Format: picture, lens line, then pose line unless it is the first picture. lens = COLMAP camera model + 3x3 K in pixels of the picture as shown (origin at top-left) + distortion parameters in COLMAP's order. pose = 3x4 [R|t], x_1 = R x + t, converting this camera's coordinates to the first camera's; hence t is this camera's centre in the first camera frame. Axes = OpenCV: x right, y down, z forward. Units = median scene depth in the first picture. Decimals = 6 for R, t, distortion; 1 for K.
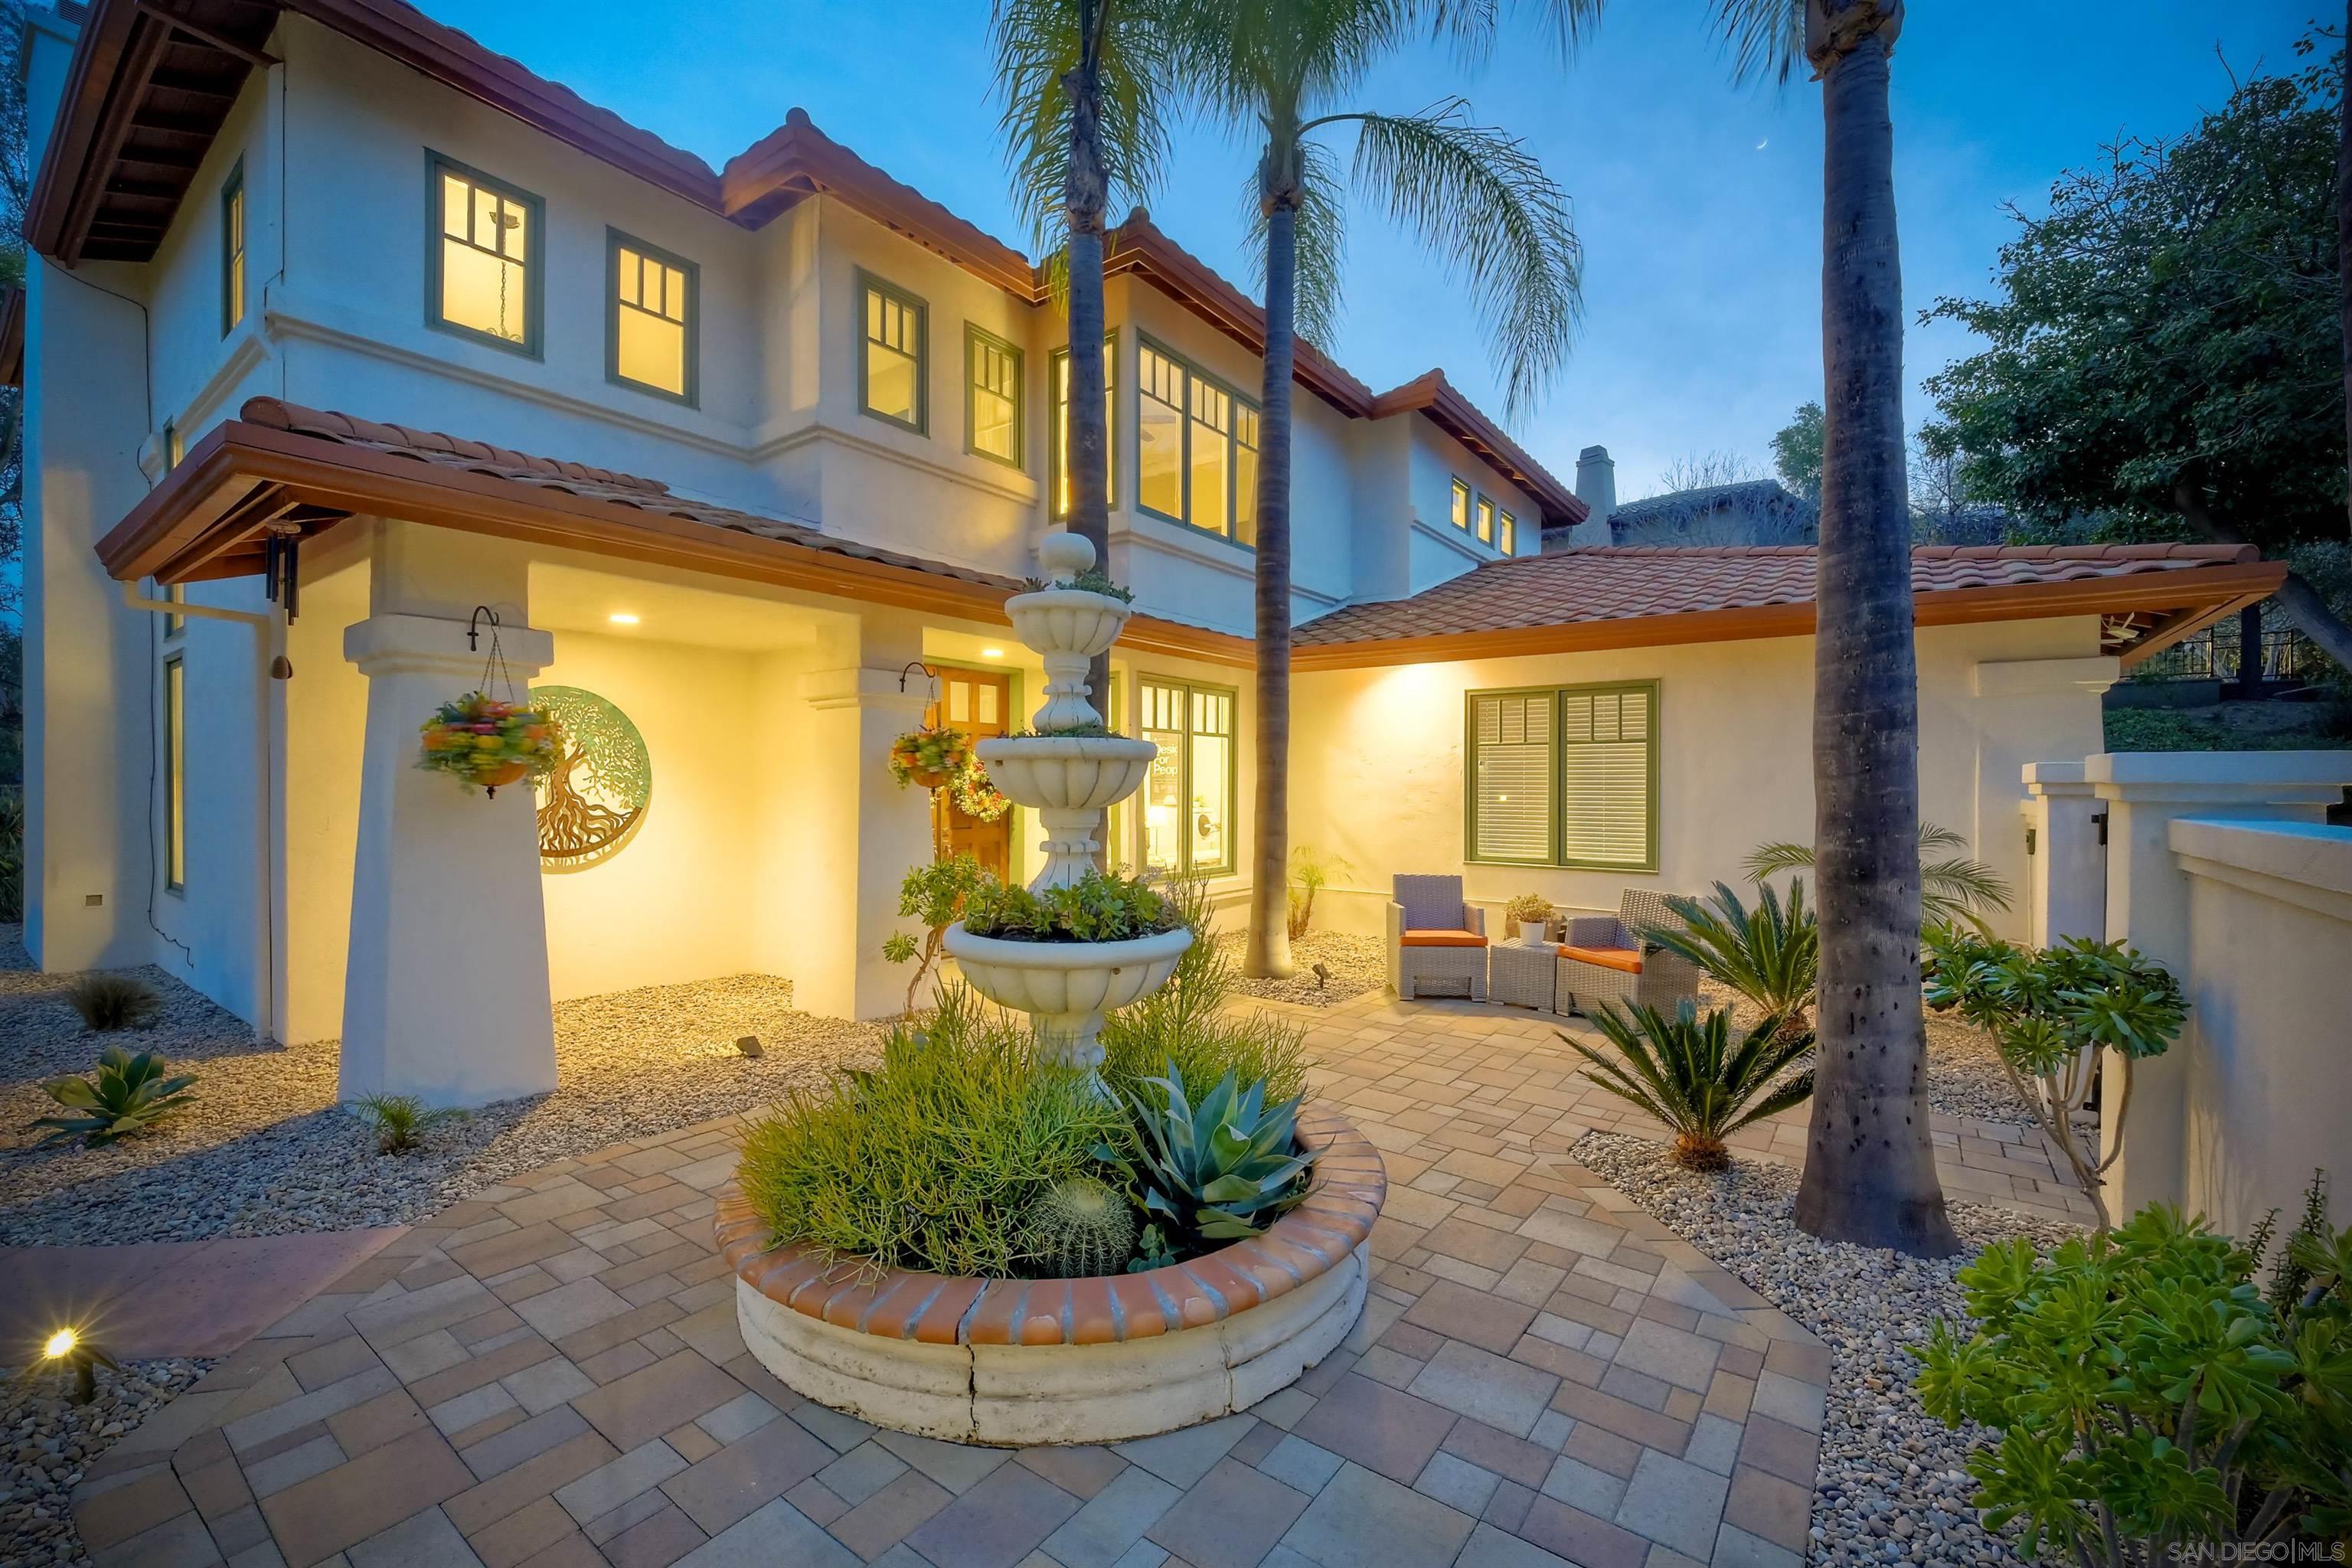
lens RADIAL K [[975.3, 0, 1121.4], [0, 975.3, 794.9], [0, 0, 1]] dist [-0.010080, -0.000347]
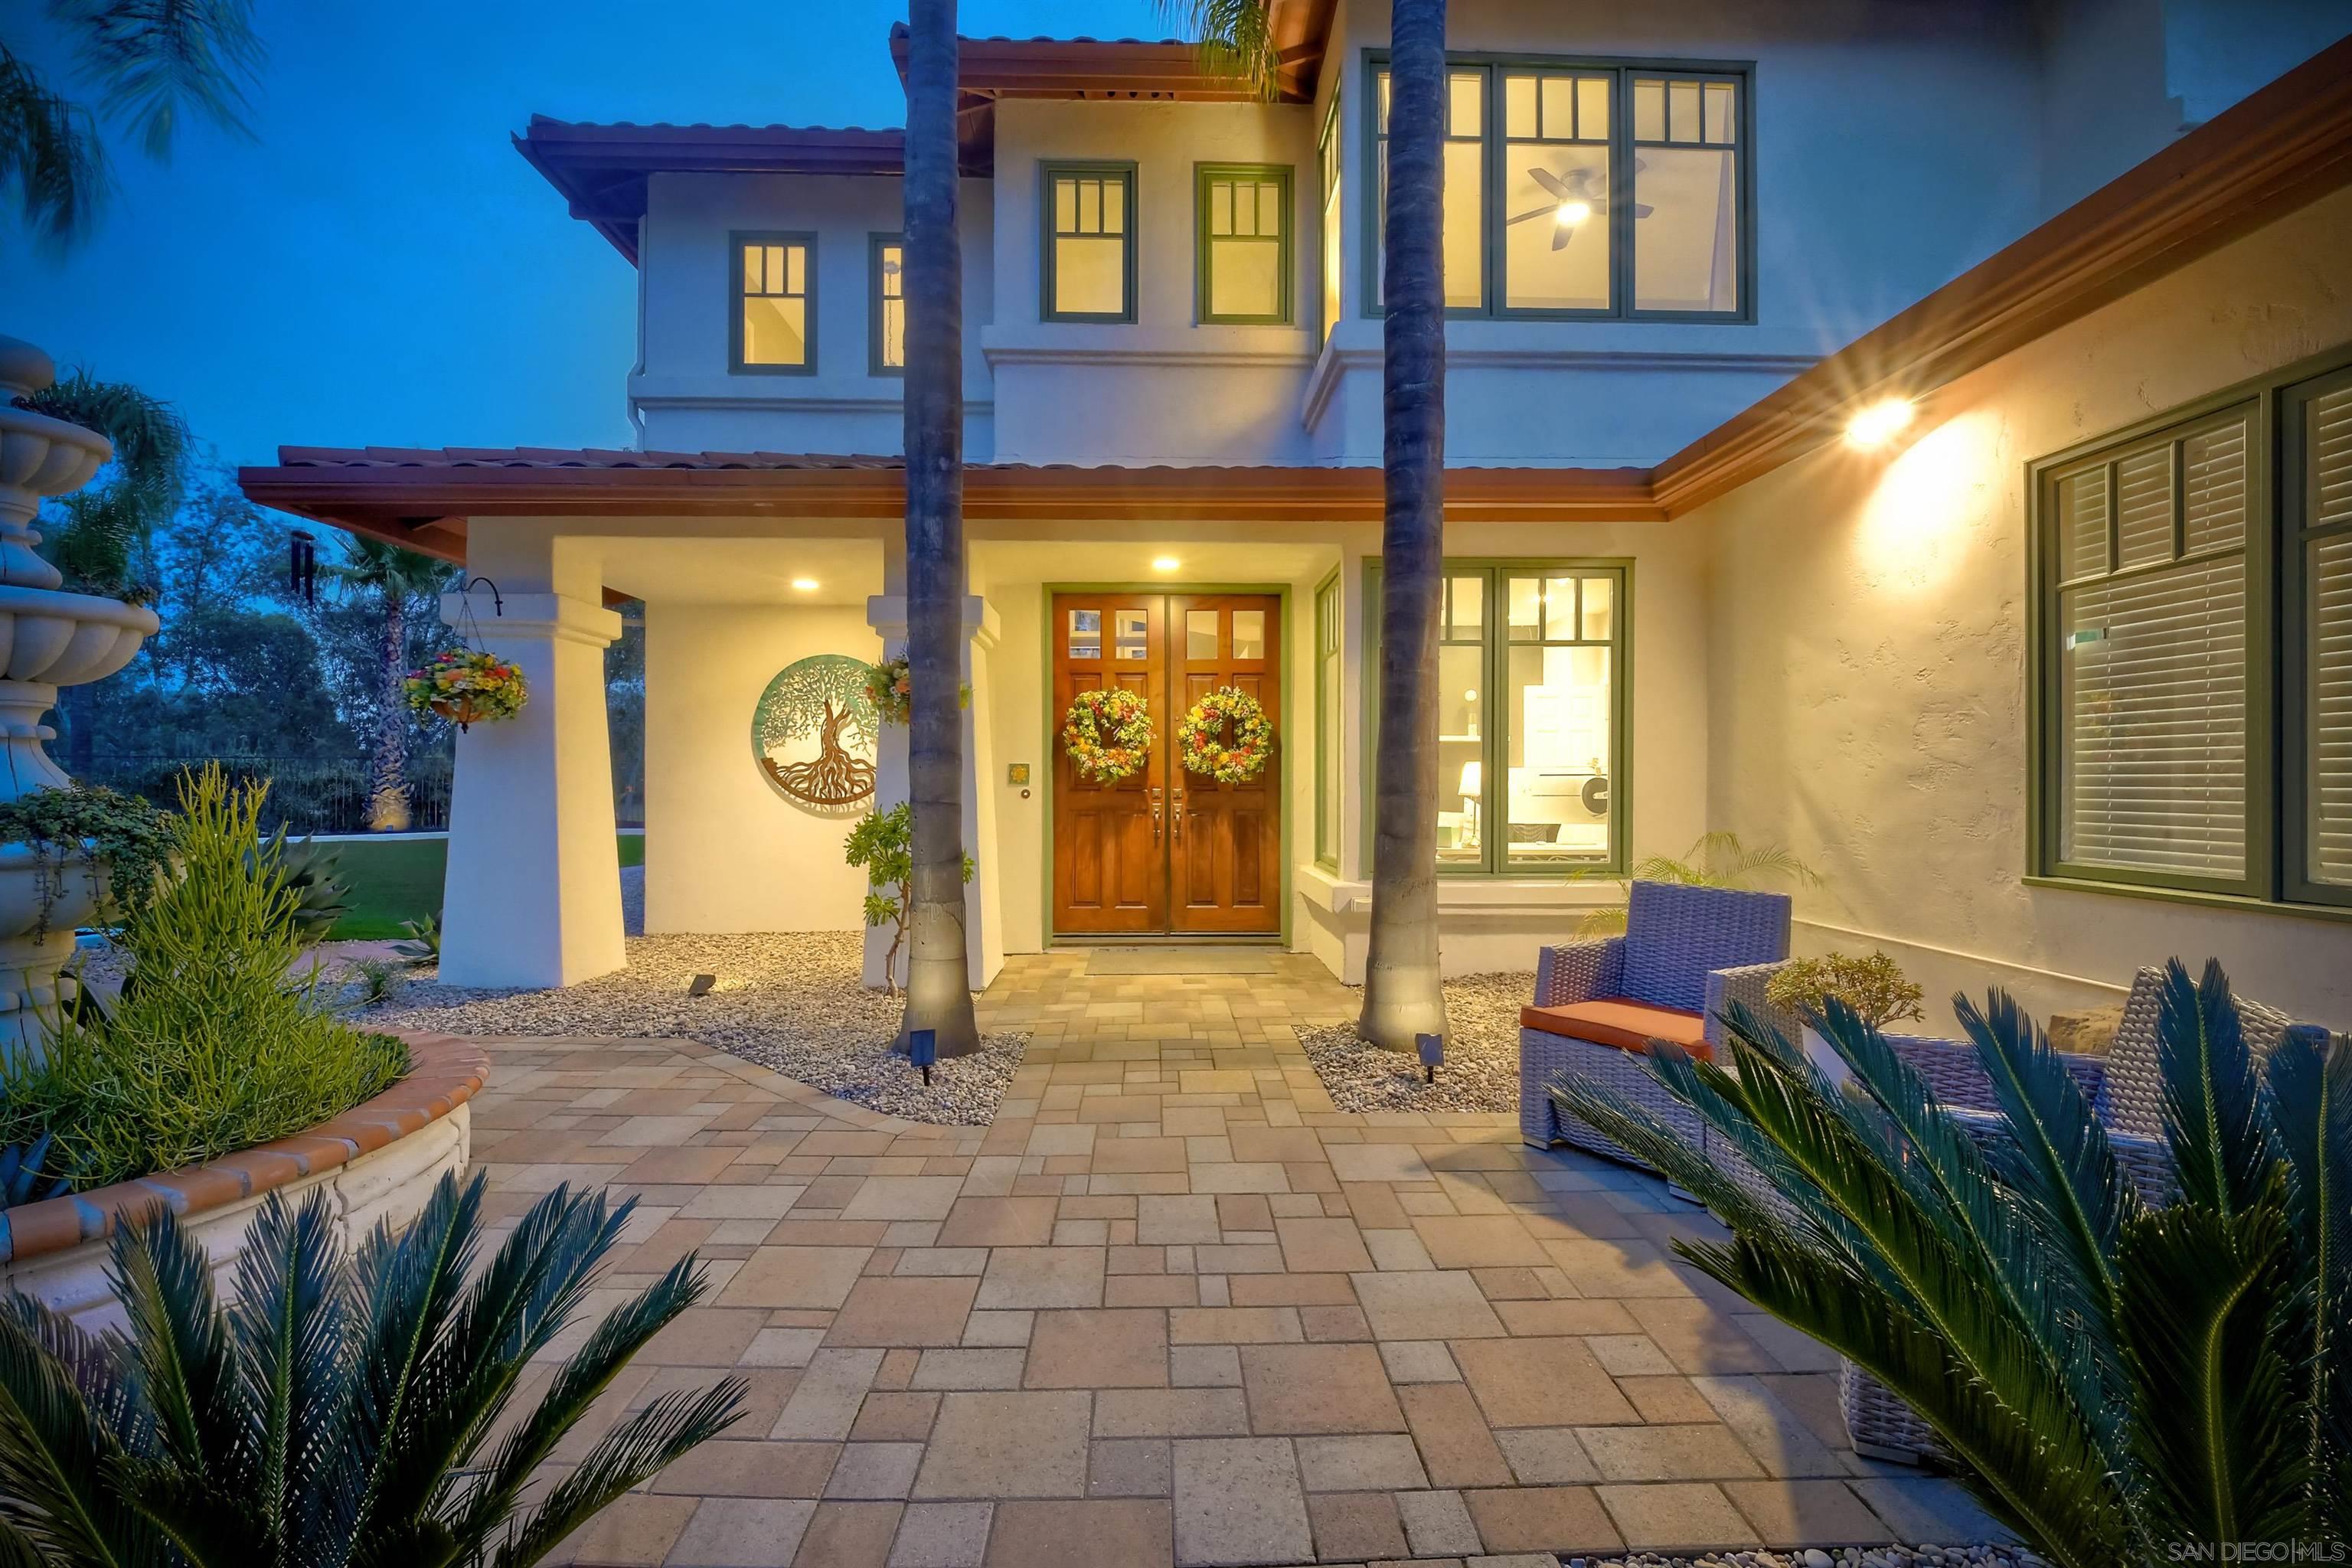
lens RADIAL K [[975.3, 0, 1180.3], [0, 975.3, 779.5], [0, 0, 1]] dist [-0.010080, -0.000347]
pose [[0.640334, -0.003958, -0.768087, 0.458797], [-0.007617, 0.999905, -0.011503, 0.036661], [0.768059, 0.013216, 0.640242, 0.486125]]
